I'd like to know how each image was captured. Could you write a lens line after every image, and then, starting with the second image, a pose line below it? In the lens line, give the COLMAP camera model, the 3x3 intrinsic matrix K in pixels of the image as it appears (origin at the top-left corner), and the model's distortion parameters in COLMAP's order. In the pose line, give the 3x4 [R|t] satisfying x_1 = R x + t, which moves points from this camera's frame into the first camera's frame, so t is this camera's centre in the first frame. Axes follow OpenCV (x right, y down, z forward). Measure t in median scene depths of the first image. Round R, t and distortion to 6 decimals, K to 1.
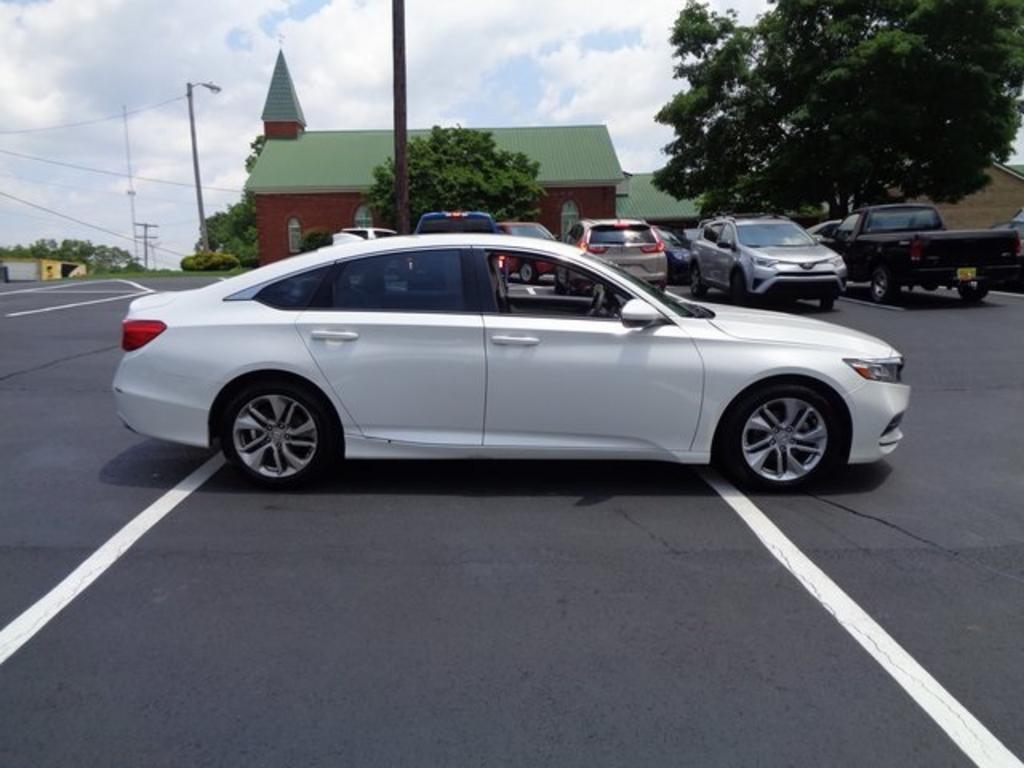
lens RADIAL K [[749.6, 0, 511.2], [0, 749.6, 387.1], [0, 0, 1]] dist [0.013575, -0.009202]
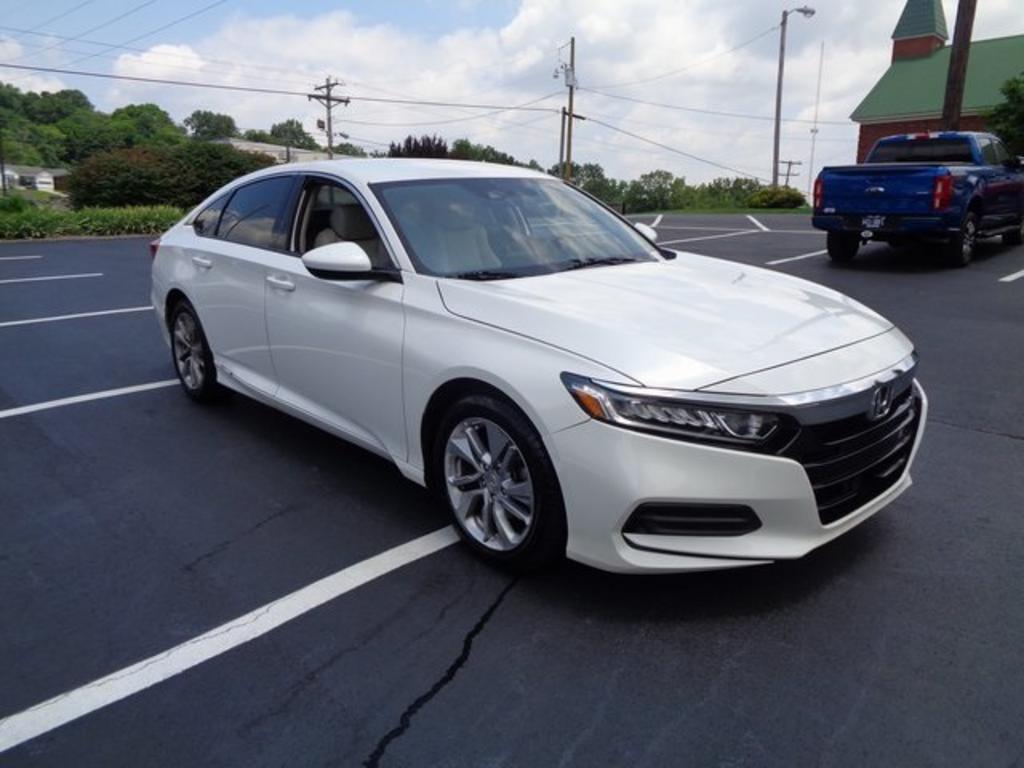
lens RADIAL K [[749.6, 0, 513.2], [0, 749.6, 385.1], [0, 0, 1]] dist [0.013575, -0.009202]
pose [[0.672790, 0.189561, -0.715136, 0.118752], [-0.134633, 0.981848, 0.133597, -0.014217], [0.727480, 0.006398, 0.686099, 0.086606]]
